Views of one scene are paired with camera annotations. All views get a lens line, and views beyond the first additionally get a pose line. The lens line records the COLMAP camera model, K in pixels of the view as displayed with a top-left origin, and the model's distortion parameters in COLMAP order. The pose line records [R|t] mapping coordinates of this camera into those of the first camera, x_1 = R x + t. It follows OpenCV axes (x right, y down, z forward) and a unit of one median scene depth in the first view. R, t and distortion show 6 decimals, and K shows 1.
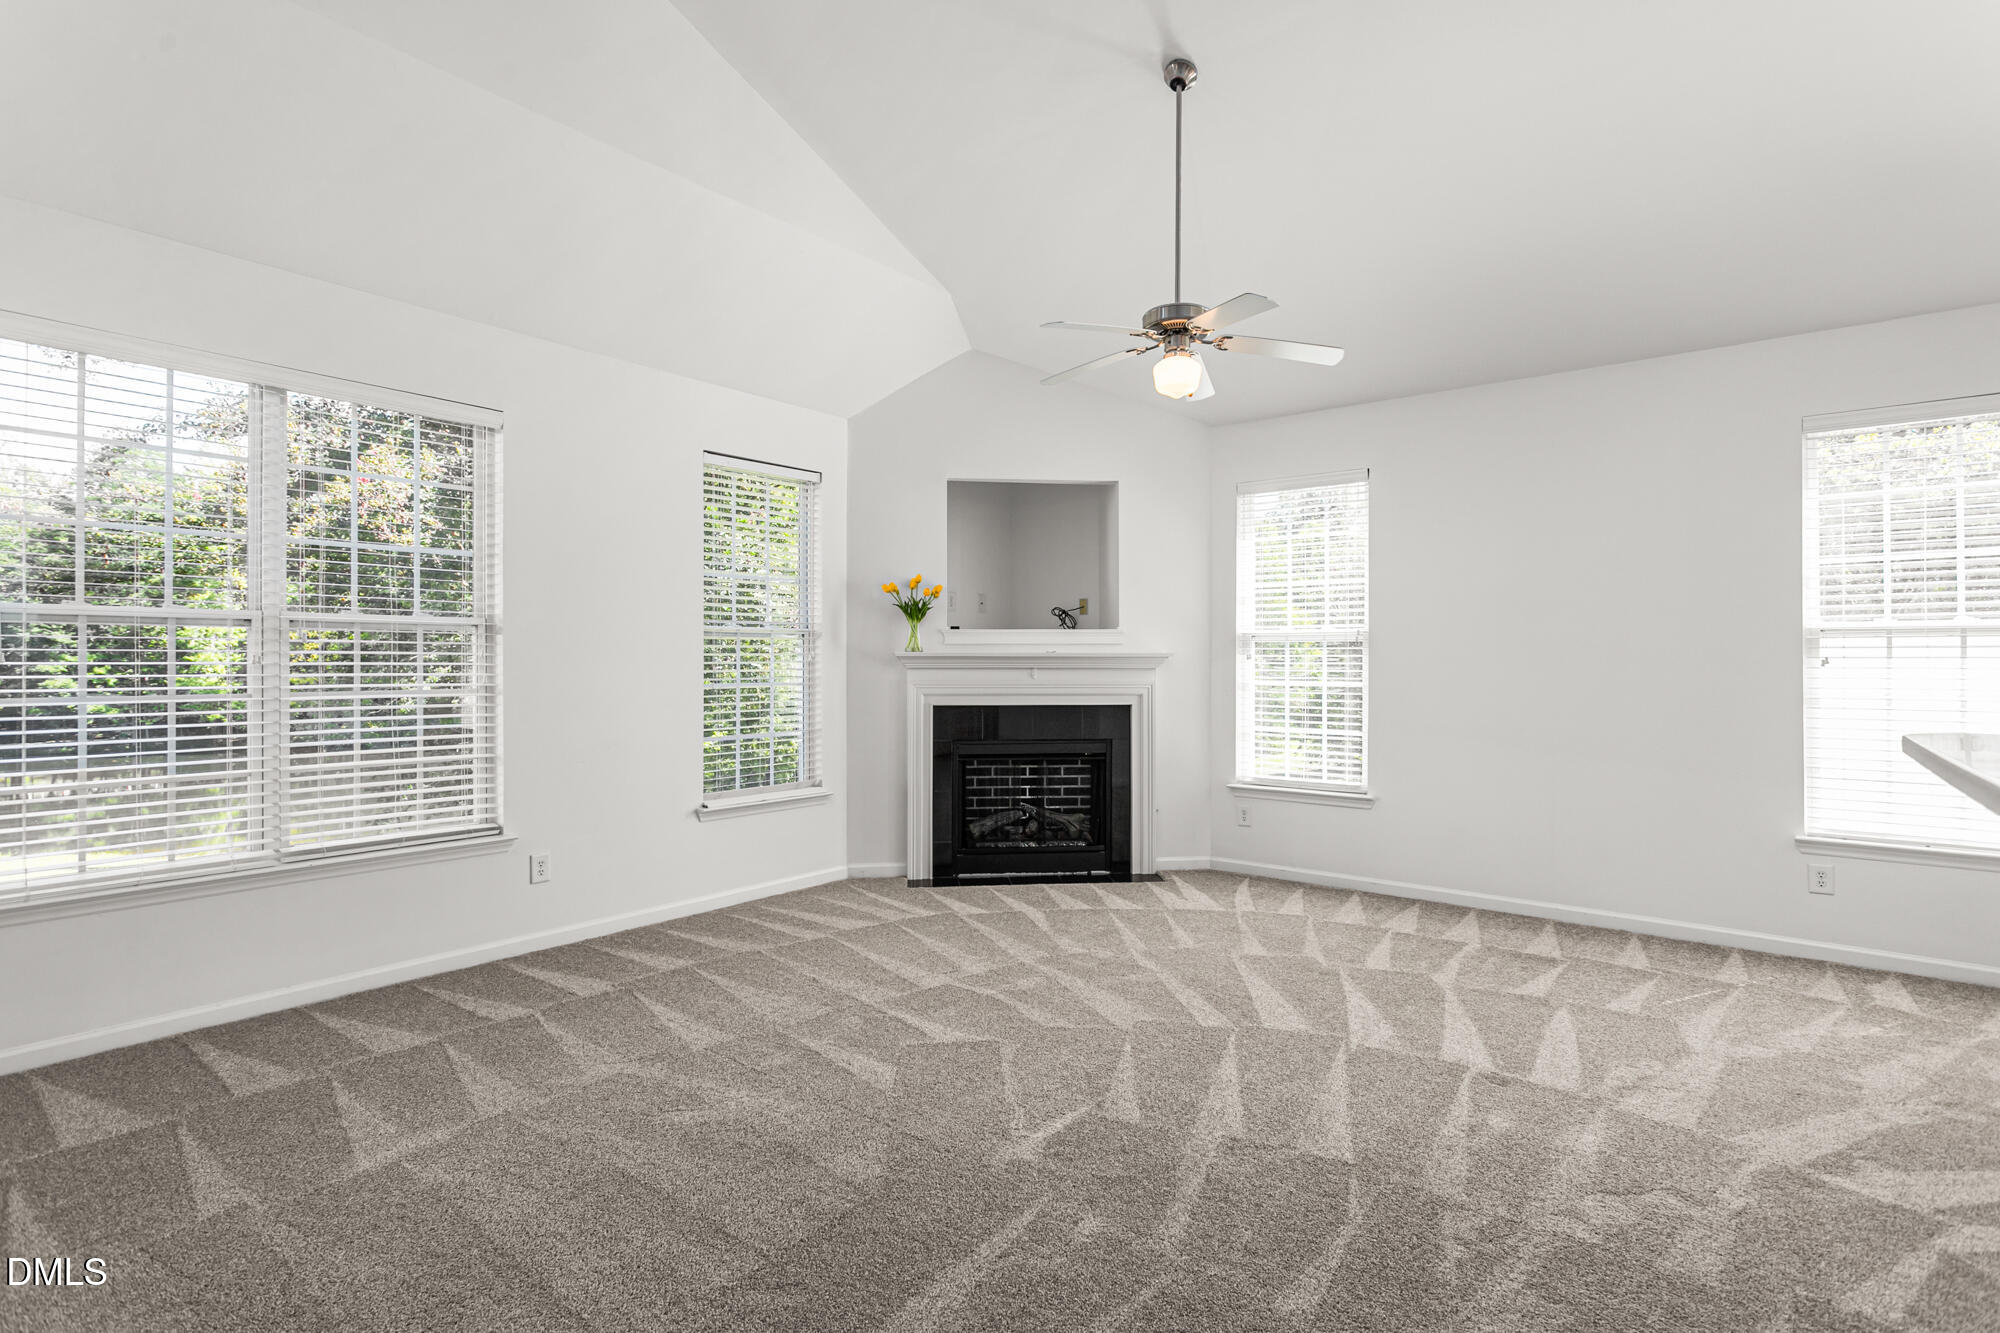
lens RADIAL K [[967.9, 0, 1007.5], [0, 967.9, 653.7], [0, 0, 1]] dist [0.001652, 0.000899]
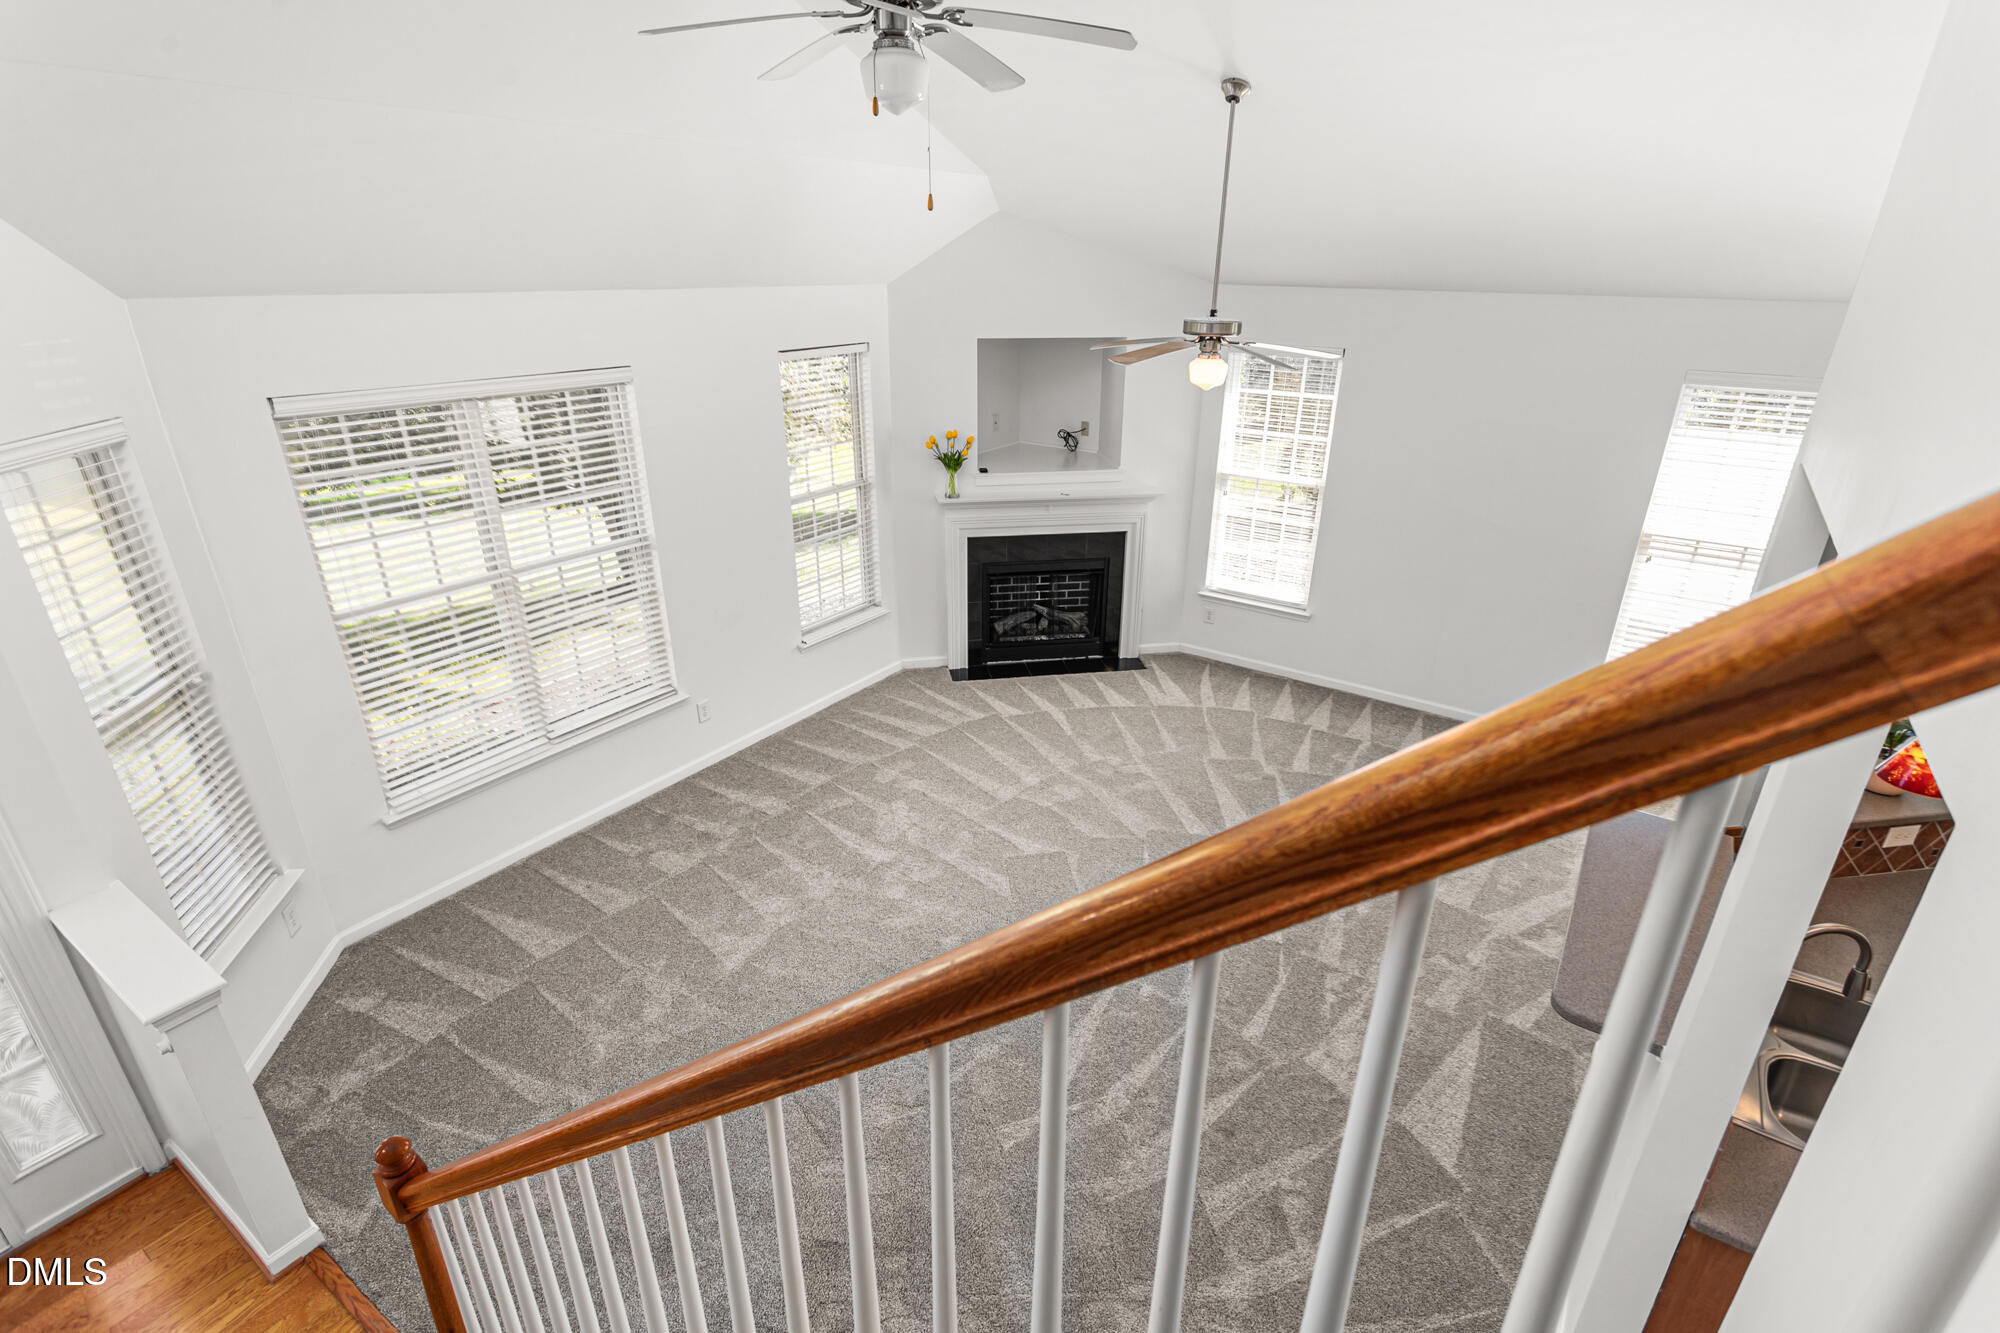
lens RADIAL K [[958.4, 0, 1000.0], [0, 958.4, 666.5], [0, 0, 1]] dist [0.000620, 0.000275]
pose [[0.997609, -0.021848, 0.065566, -0.125160], [-0.006607, 0.914221, 0.405163, -0.304110], [-0.068794, -0.404628, 0.911890, -0.179322]]
